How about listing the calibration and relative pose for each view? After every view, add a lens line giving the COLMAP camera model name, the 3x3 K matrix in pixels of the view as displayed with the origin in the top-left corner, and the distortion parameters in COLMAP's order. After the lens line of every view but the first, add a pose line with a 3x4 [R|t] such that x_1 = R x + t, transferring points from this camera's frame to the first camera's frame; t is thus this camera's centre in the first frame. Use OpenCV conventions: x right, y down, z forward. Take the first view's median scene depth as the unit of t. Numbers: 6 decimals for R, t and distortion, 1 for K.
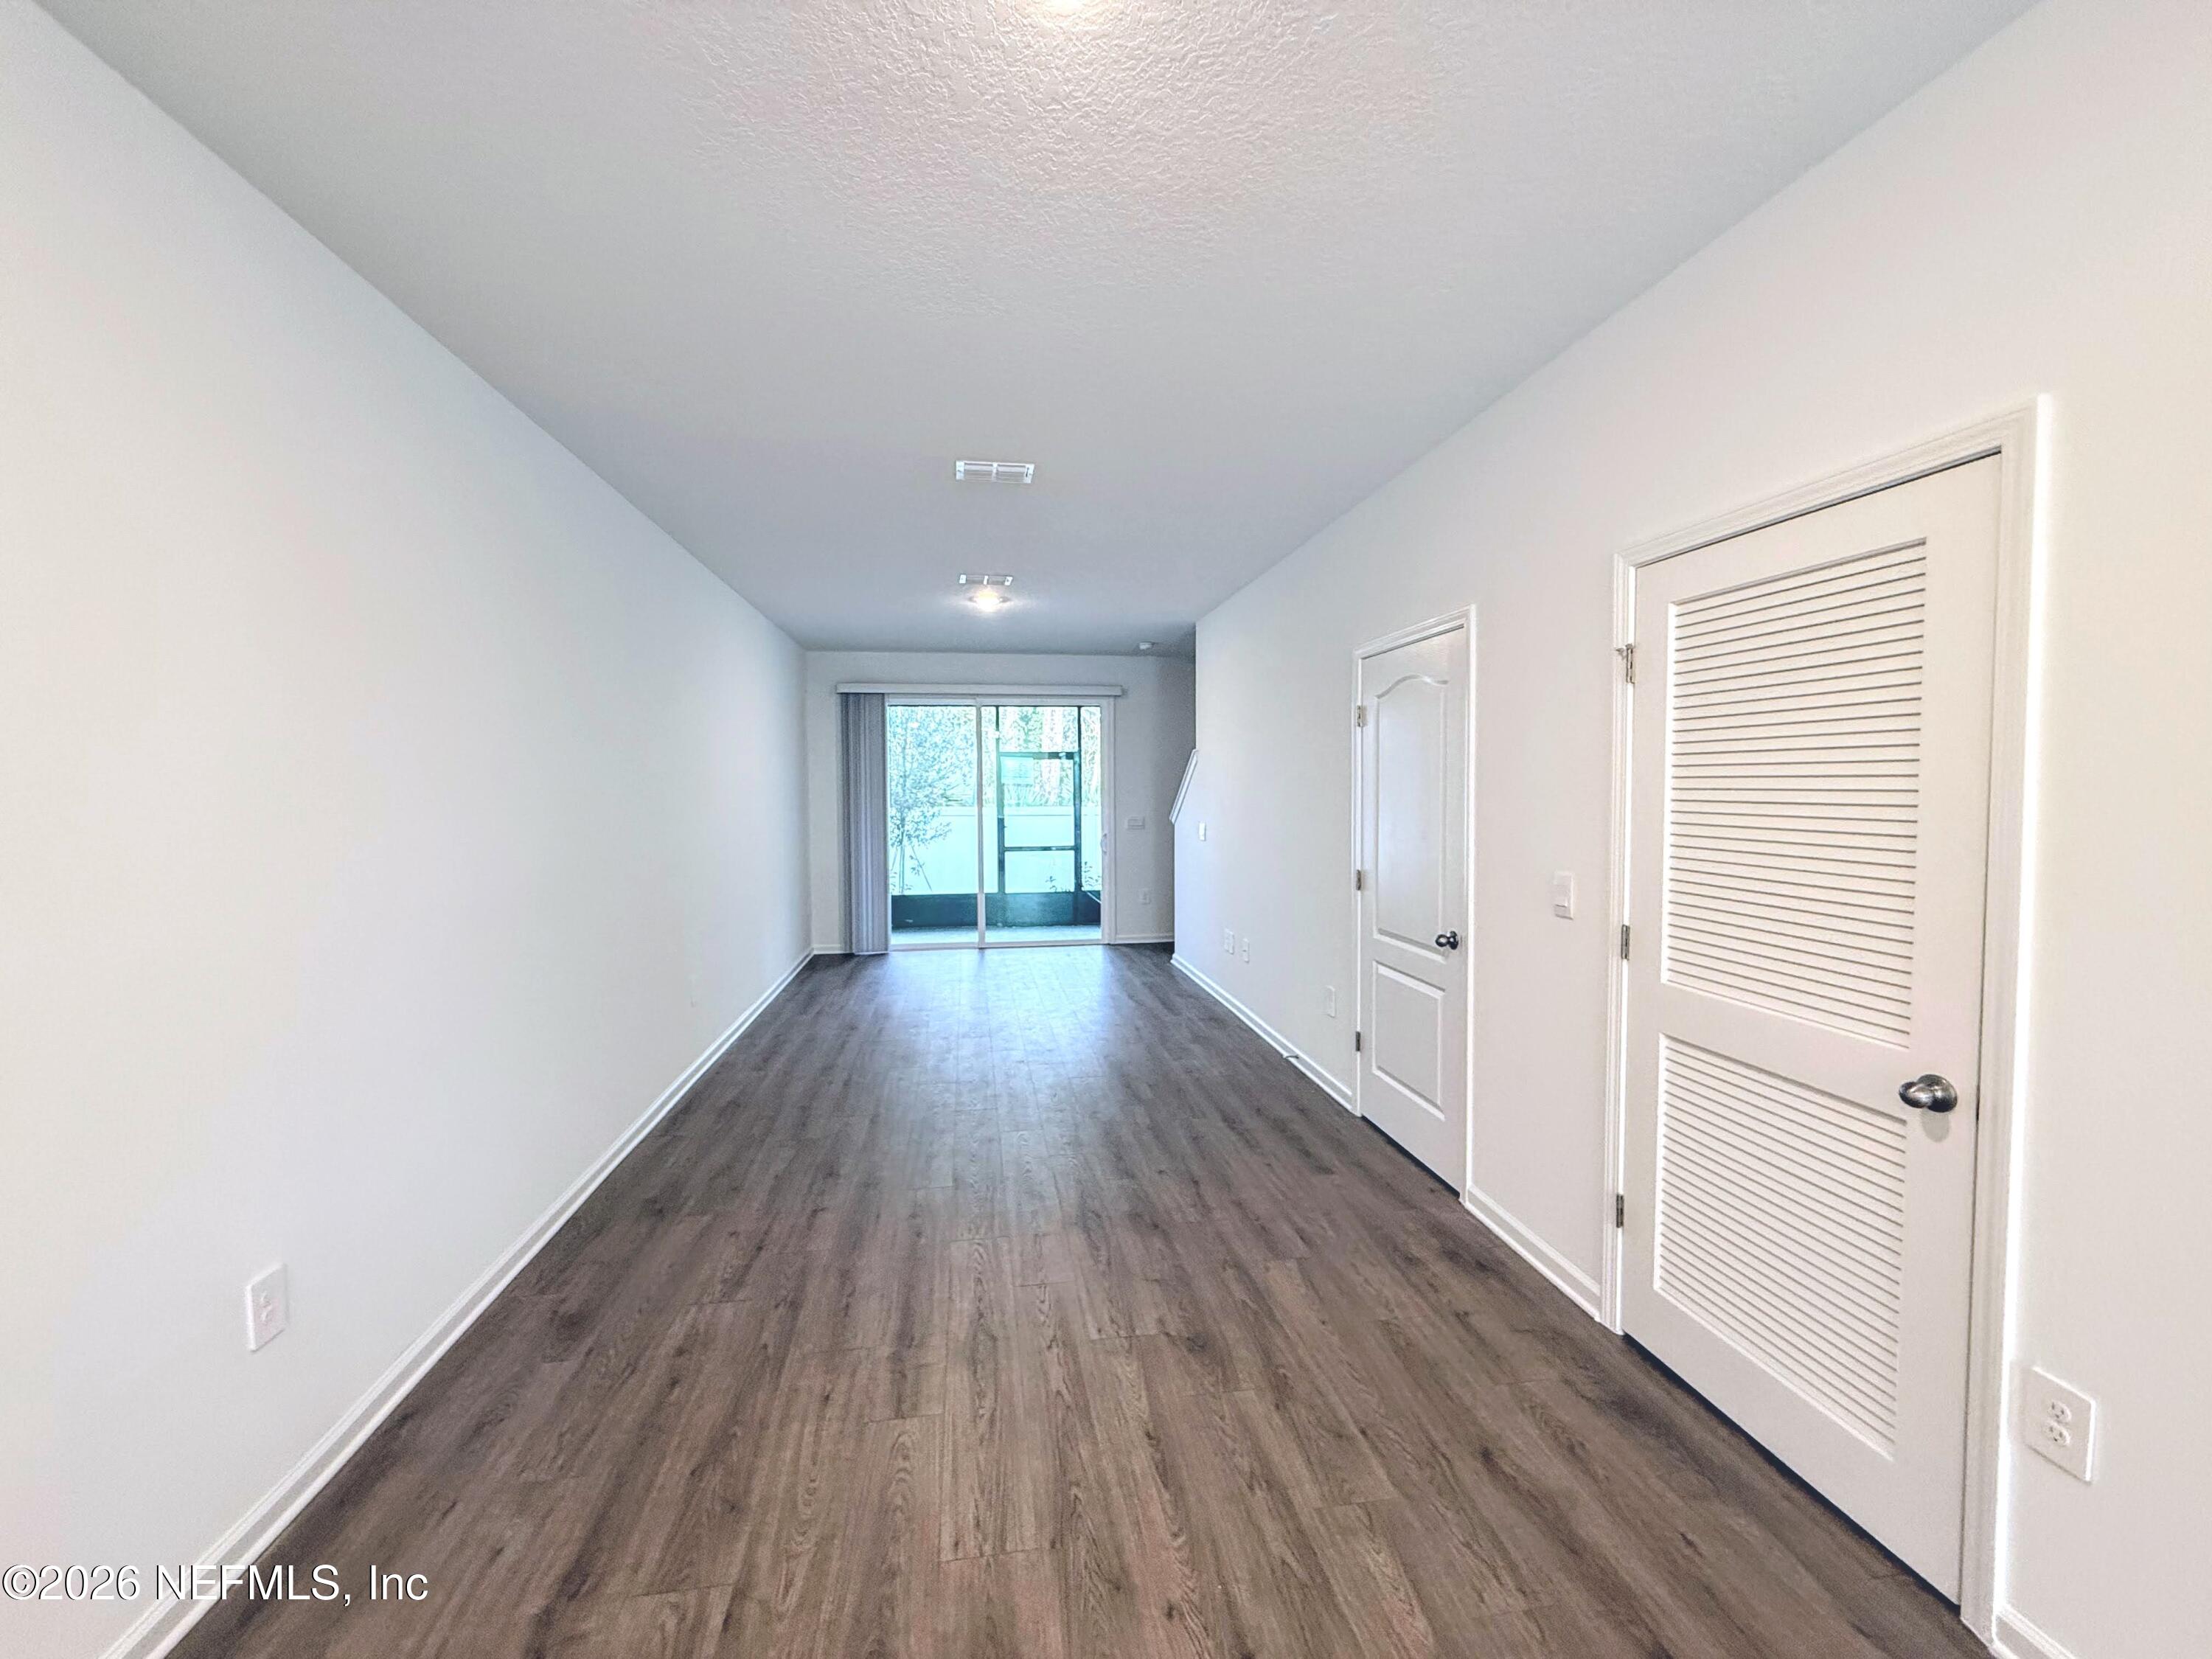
lens RADIAL K [[878.0, 0, 1104.5], [0, 878.0, 821.8], [0, 0, 1]] dist [-0.002315, 0.000865]
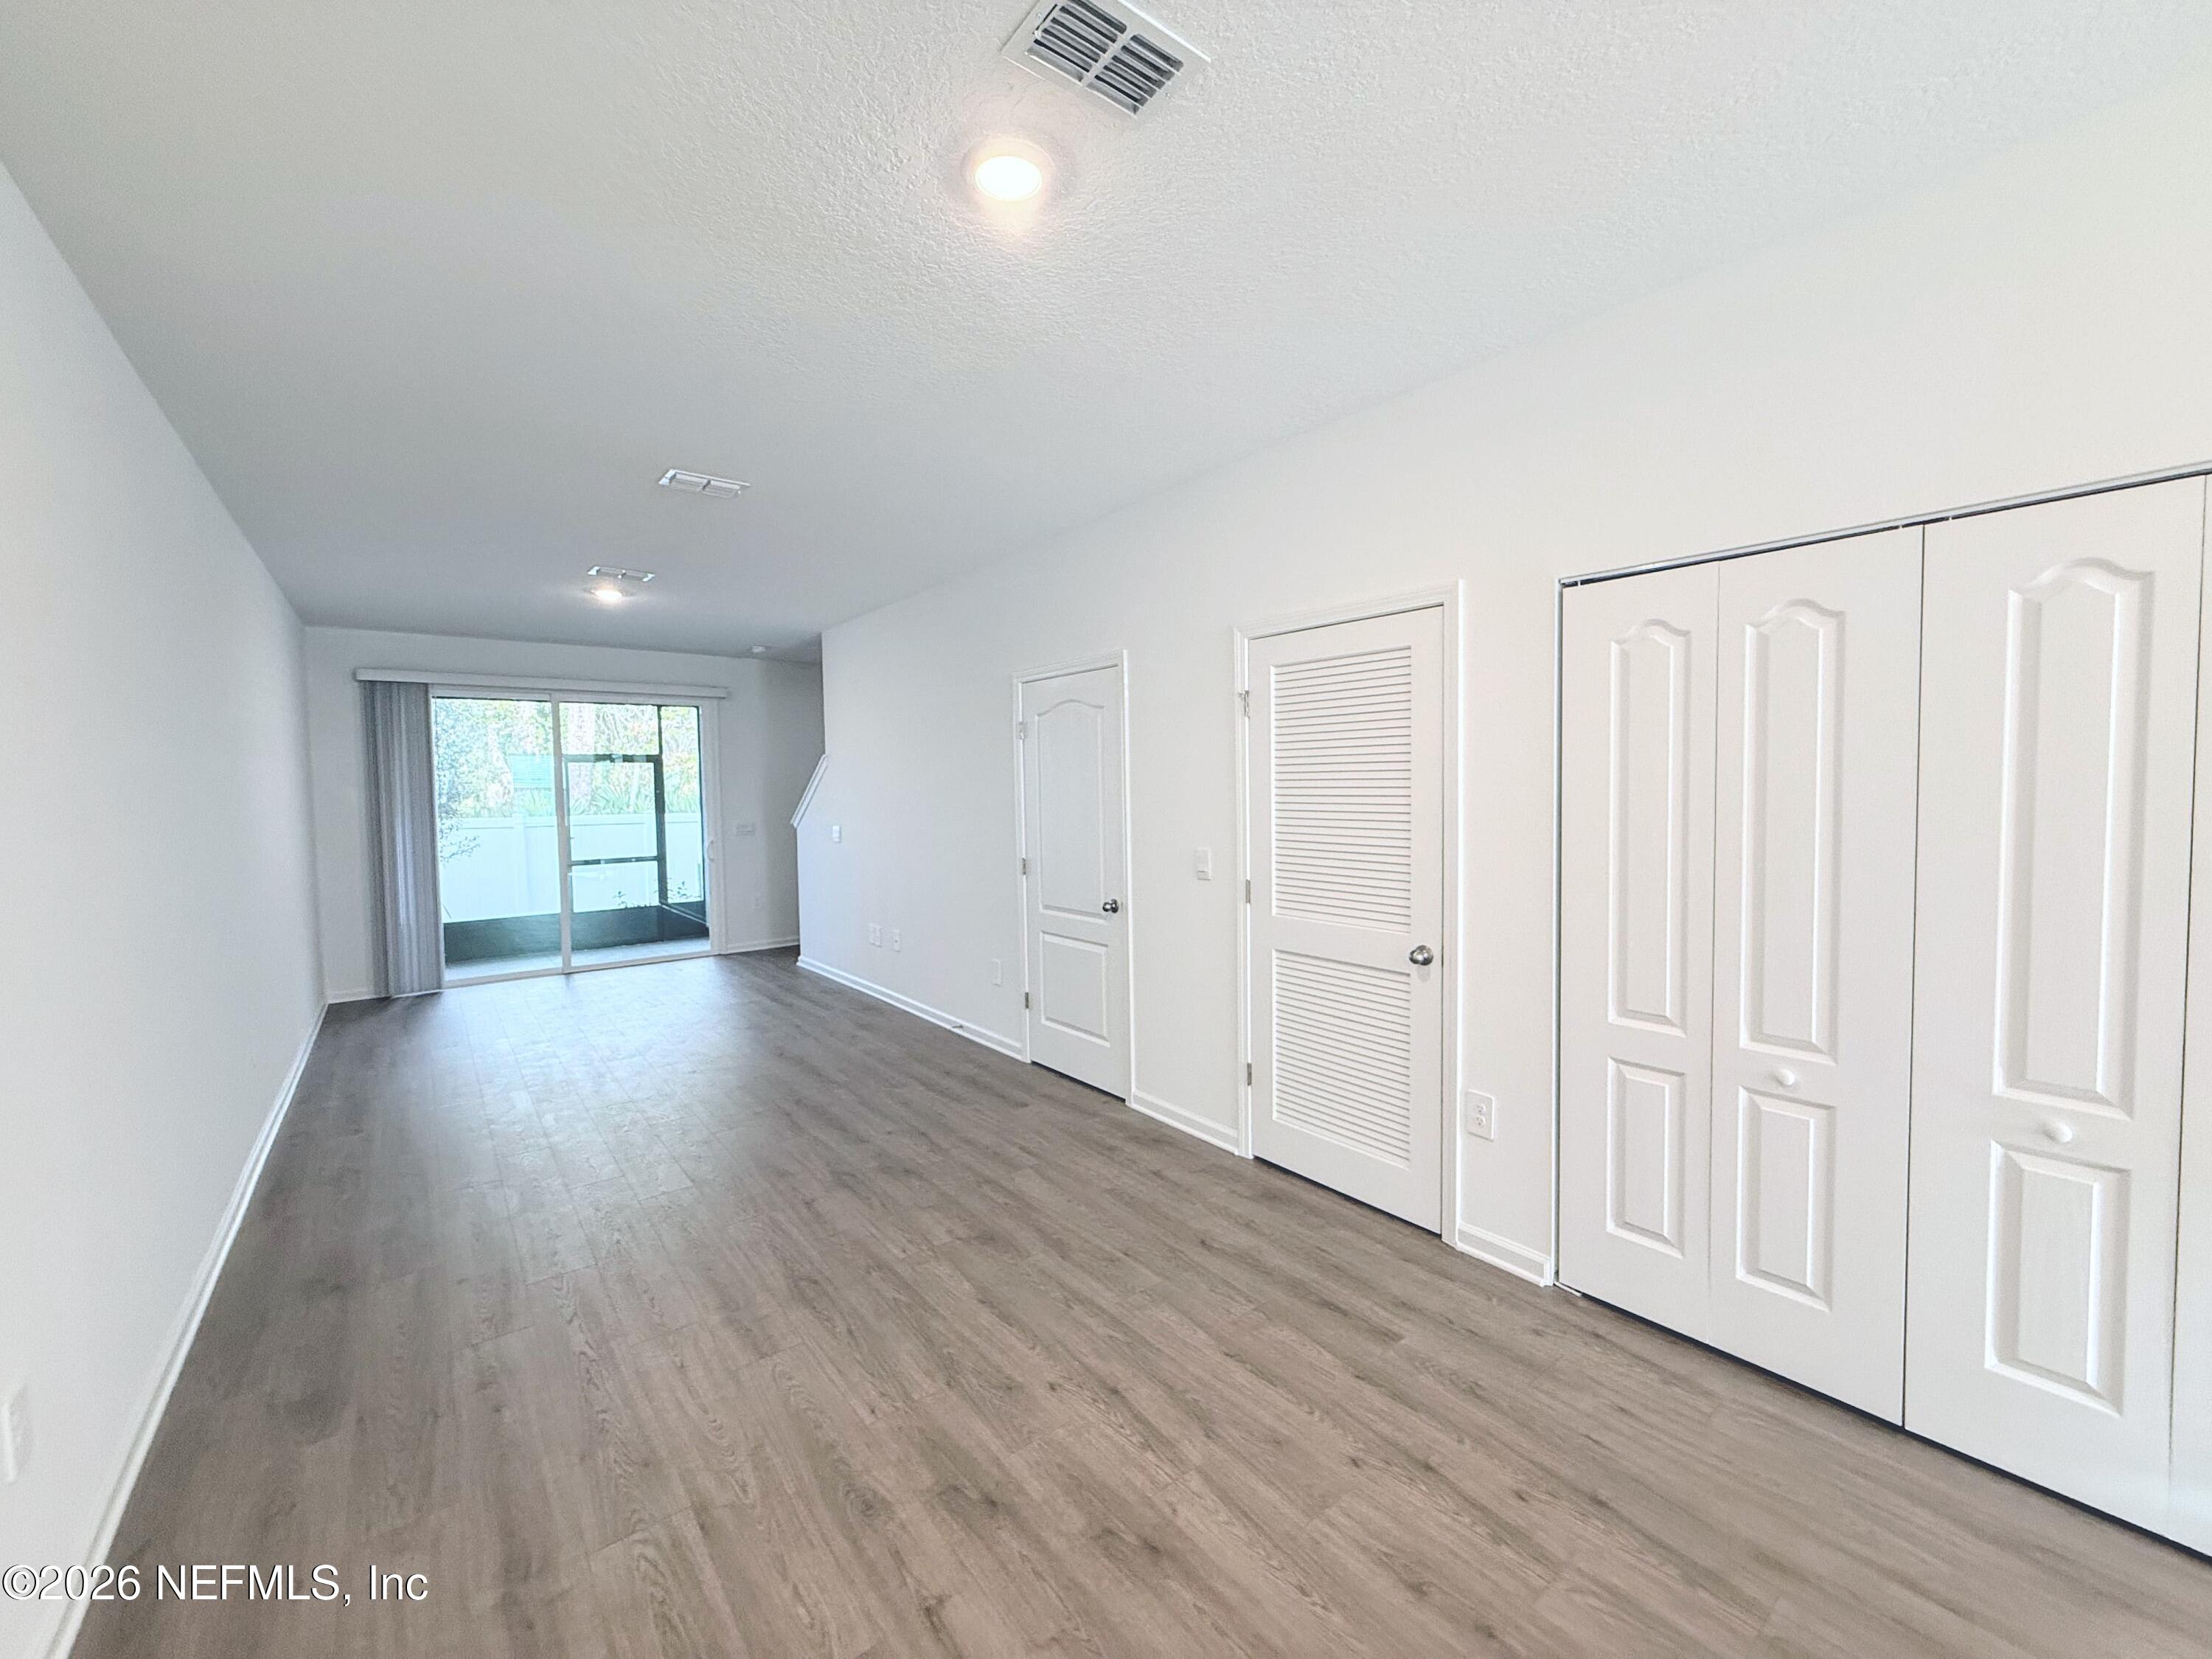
lens RADIAL K [[878.0, 0, 1106.1], [0, 878.0, 822.6], [0, 0, 1]] dist [-0.002315, 0.000865]
pose [[0.868791, -0.028172, 0.494377, -0.313614], [0.029613, 0.999549, 0.004919, 0.006219], [-0.494293, 0.010366, 0.869234, -0.153984]]
